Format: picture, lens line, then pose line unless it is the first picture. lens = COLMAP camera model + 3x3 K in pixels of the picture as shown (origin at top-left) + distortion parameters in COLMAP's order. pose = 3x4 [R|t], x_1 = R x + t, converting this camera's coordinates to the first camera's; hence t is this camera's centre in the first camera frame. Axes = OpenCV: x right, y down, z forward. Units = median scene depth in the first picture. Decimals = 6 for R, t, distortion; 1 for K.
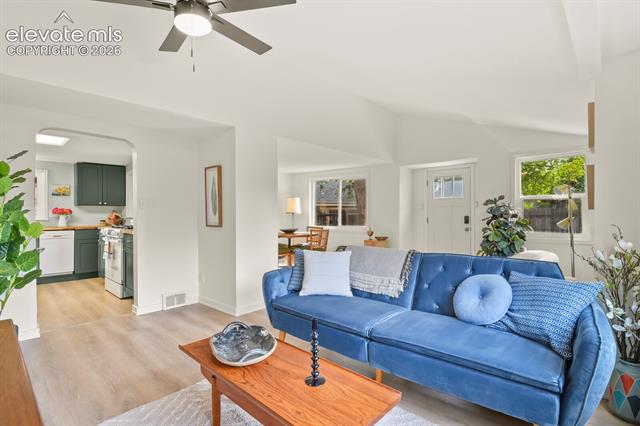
lens RADIAL K [[310.6, 0, 324.4], [0, 310.6, 217.0], [0, 0, 1]] dist [-0.009676, -0.004321]
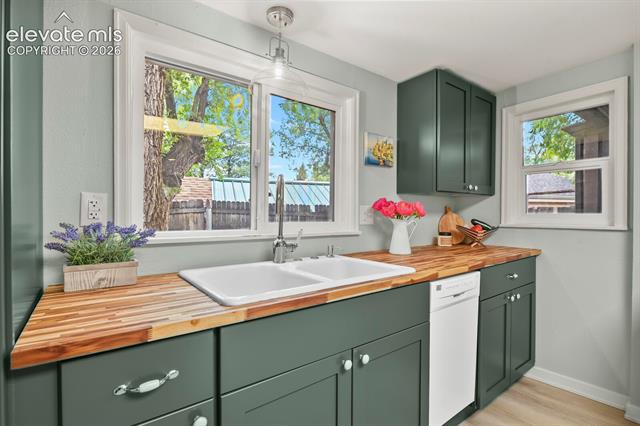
lens RADIAL K [[310.6, 0, 323.4], [0, 310.6, 212.4], [0, 0, 1]] dist [-0.009676, -0.004321]
pose [[0.987273, 0.006812, -0.158889, -0.875114], [-0.007839, 0.999952, -0.005836, -0.012171], [0.158842, 0.007007, 0.987279, 0.637677]]
